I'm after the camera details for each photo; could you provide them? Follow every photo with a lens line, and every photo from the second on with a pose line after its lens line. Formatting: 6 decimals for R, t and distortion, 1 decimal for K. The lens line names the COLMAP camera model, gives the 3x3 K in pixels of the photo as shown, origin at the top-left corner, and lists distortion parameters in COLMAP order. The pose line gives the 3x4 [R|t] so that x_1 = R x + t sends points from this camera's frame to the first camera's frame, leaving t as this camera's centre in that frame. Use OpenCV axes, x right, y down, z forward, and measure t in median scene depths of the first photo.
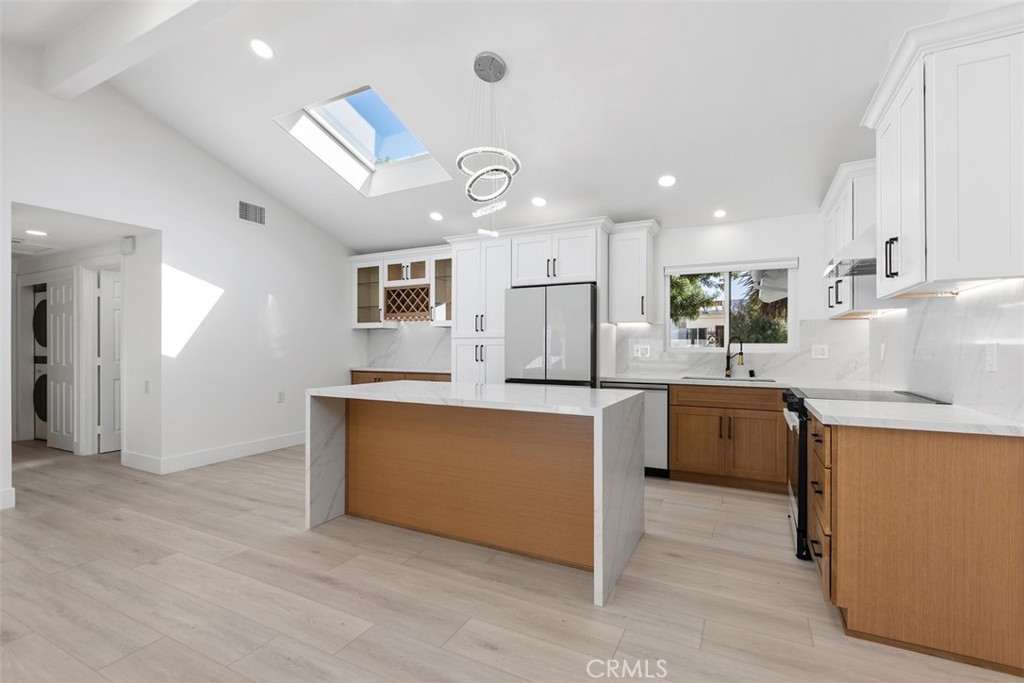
lens RADIAL K [[459.1, 0, 517.2], [0, 459.1, 345.1], [0, 0, 1]] dist [0.003166, -0.000228]
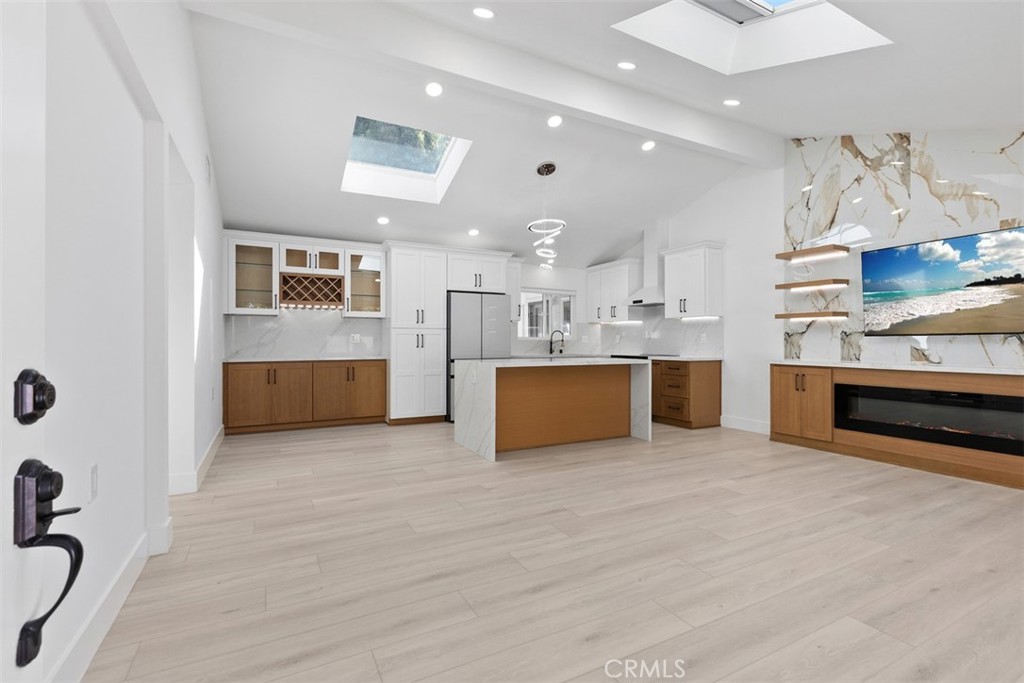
lens RADIAL K [[464.9, 0, 515.1], [0, 464.9, 342.0], [0, 0, 1]] dist [-0.001005, -0.000479]
pose [[0.571087, -0.001259, 0.820889, -1.031508], [-0.002632, 0.999991, 0.003365, 0.016709], [-0.820886, -0.004083, 0.571078, 0.083972]]
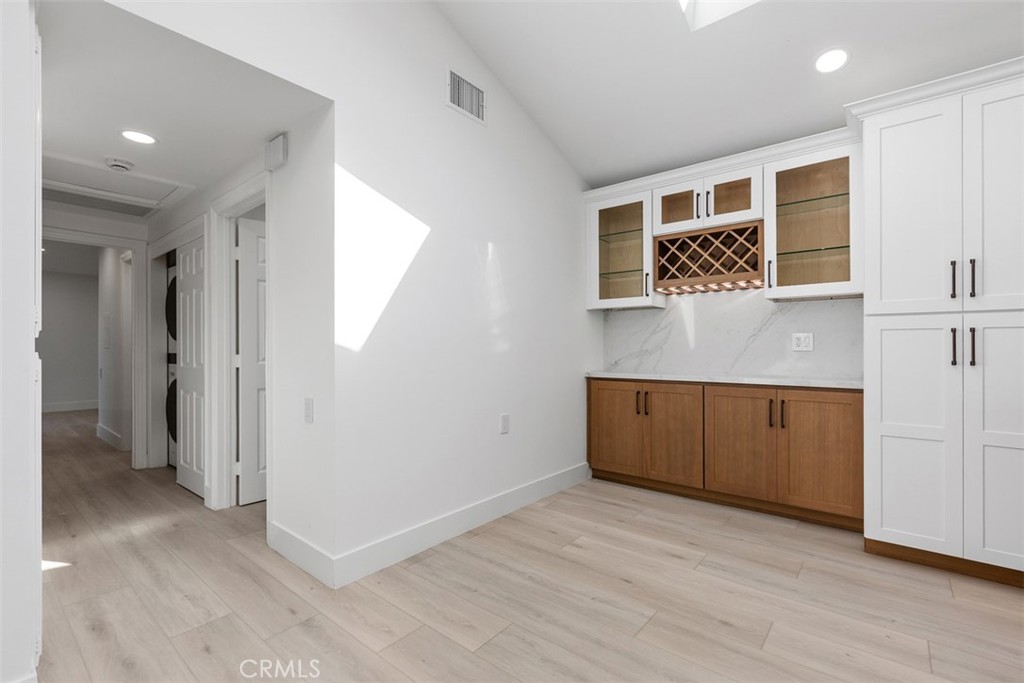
lens RADIAL K [[455.2, 0, 514.8], [0, 455.2, 344.4], [0, 0, 1]] dist [-0.000907, -0.000429]
pose [[0.976498, -0.003463, -0.215498, -0.438697], [0.003233, 0.999994, -0.001419, 0.015675], [0.215502, 0.000689, 0.976503, 0.516437]]
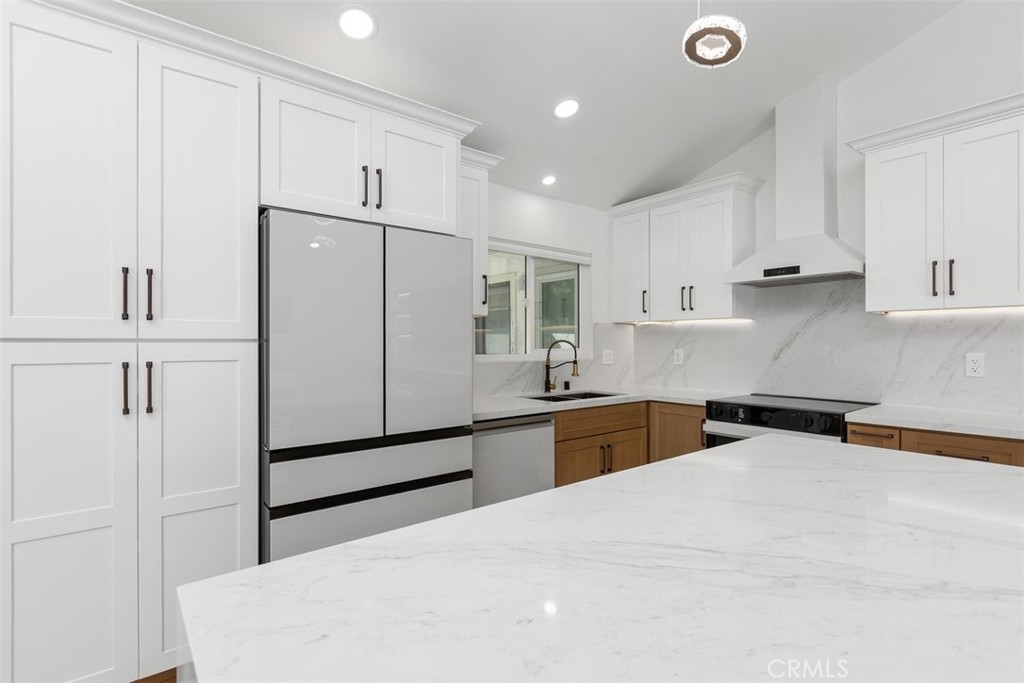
lens RADIAL K [[483.7, 0, 515.2], [0, 483.7, 341.1], [0, 0, 1]] dist [-0.010798, 0.000058]
pose [[0.409360, 0.000313, 0.912373, -0.299384], [-0.001239, 0.999999, 0.000212, -0.016653], [-0.912372, -0.001217, 0.409360, 0.670908]]
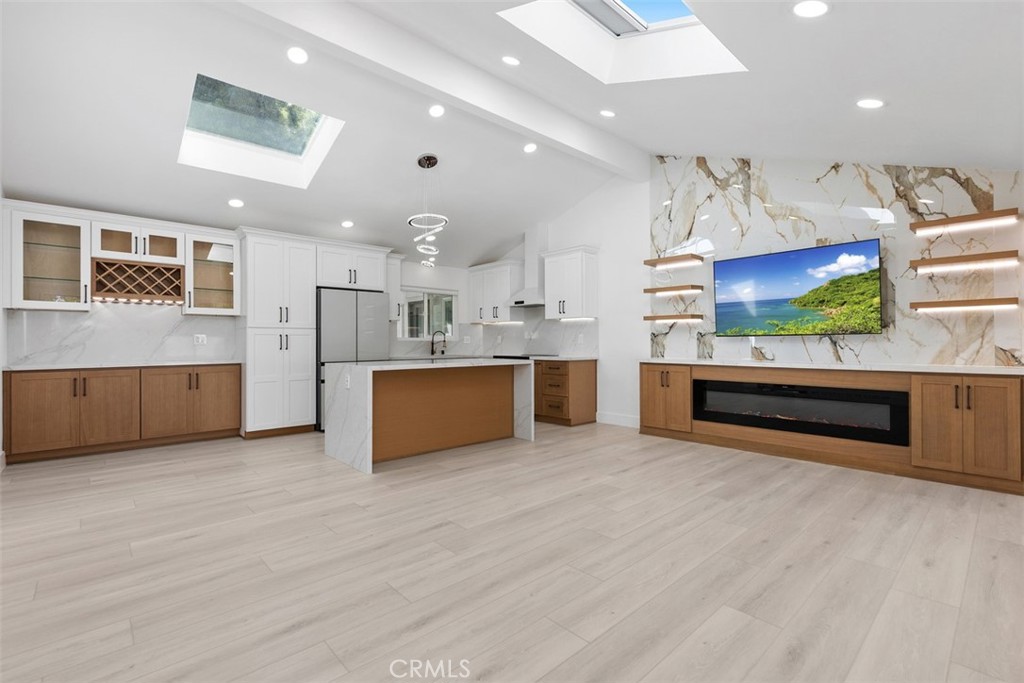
lens RADIAL K [[460.1, 0, 516.6], [0, 460.1, 341.1], [0, 0, 1]] dist [0.001321, -0.000311]
pose [[0.341187, -0.000299, 0.939995, -0.991629], [0.000130, 1.000000, 0.000271, 0.016223], [-0.939995, 0.000029, 0.341187, 0.111051]]
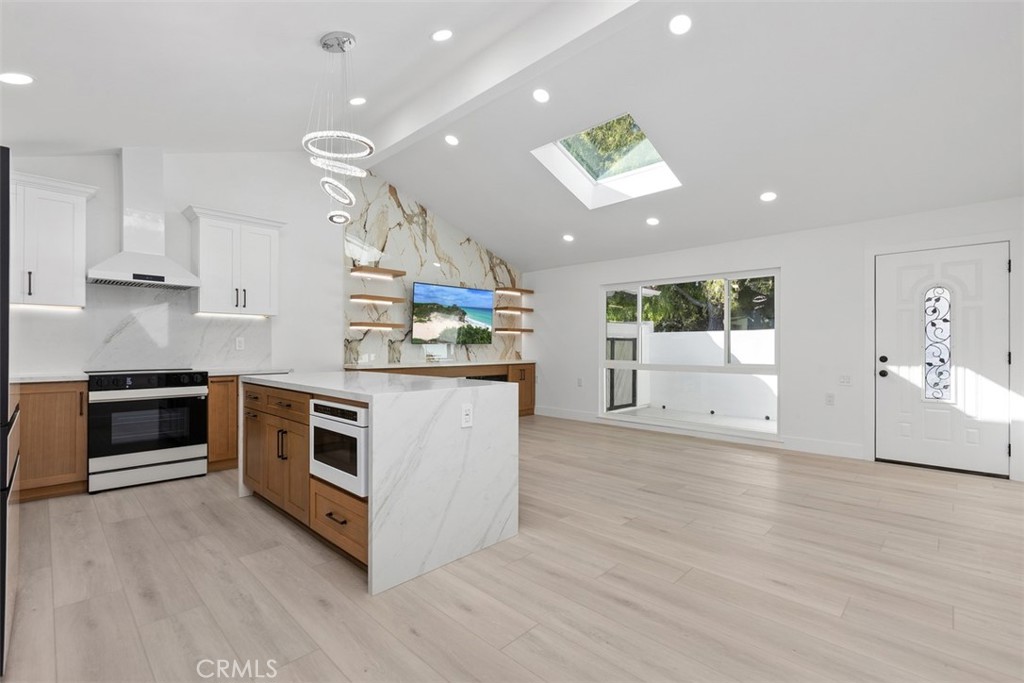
lens RADIAL K [[460.1, 0, 516.6], [0, 460.1, 341.1], [0, 0, 1]] dist [0.001321, -0.000311]
pose [[-0.959170, -0.000863, 0.282829, -0.465858], [-0.005320, 0.999873, -0.014992, 0.016567], [-0.282780, -0.015884, -0.959053, 1.226805]]
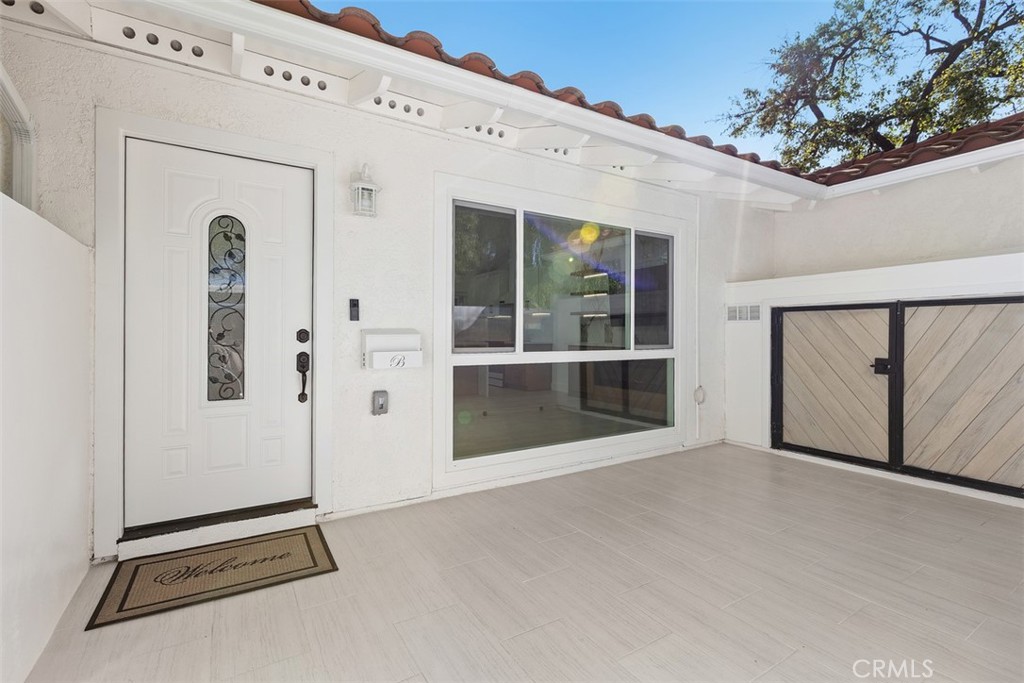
lens RADIAL K [[467.9, 0, 516.4], [0, 467.9, 336.2], [0, 0, 1]] dist [-0.001532, 0.000854]
pose [[0.515362, 0.000114, 0.856973, -1.317985], [-0.005115, 0.999983, 0.002943, 0.035455], [-0.856957, -0.005900, 0.515353, -0.503046]]
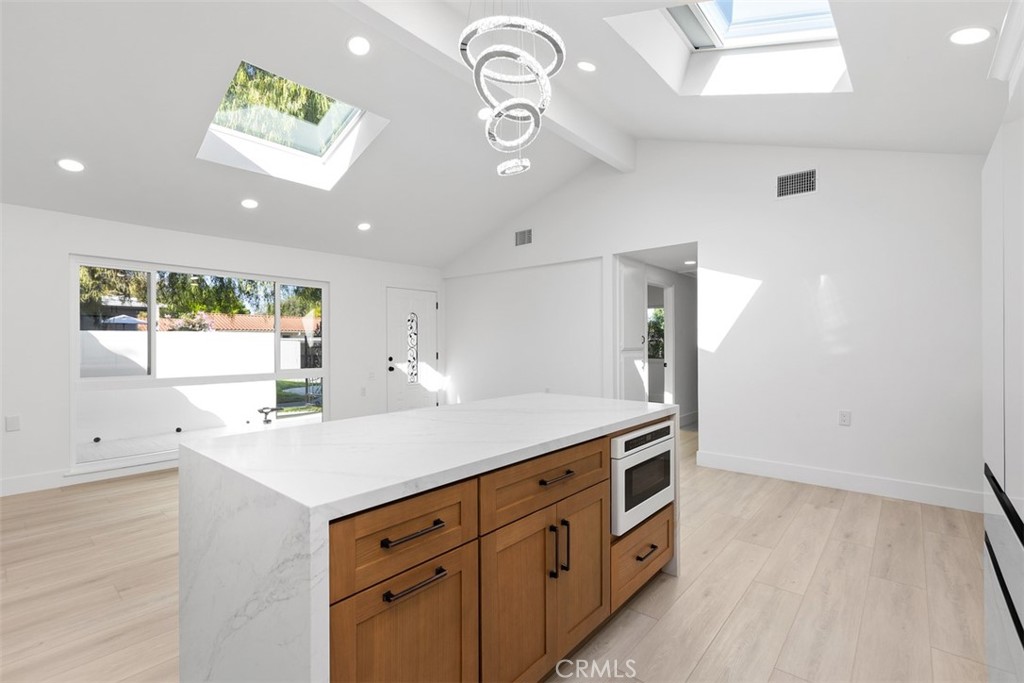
lens RADIAL K [[459.1, 0, 517.2], [0, 459.1, 345.1], [0, 0, 1]] dist [0.003166, -0.000228]
pose [[-0.233253, 0.003064, -0.972411, 0.354386], [0.005823, 0.999982, 0.001754, -0.007424], [0.972399, -0.005254, -0.233267, 0.774699]]
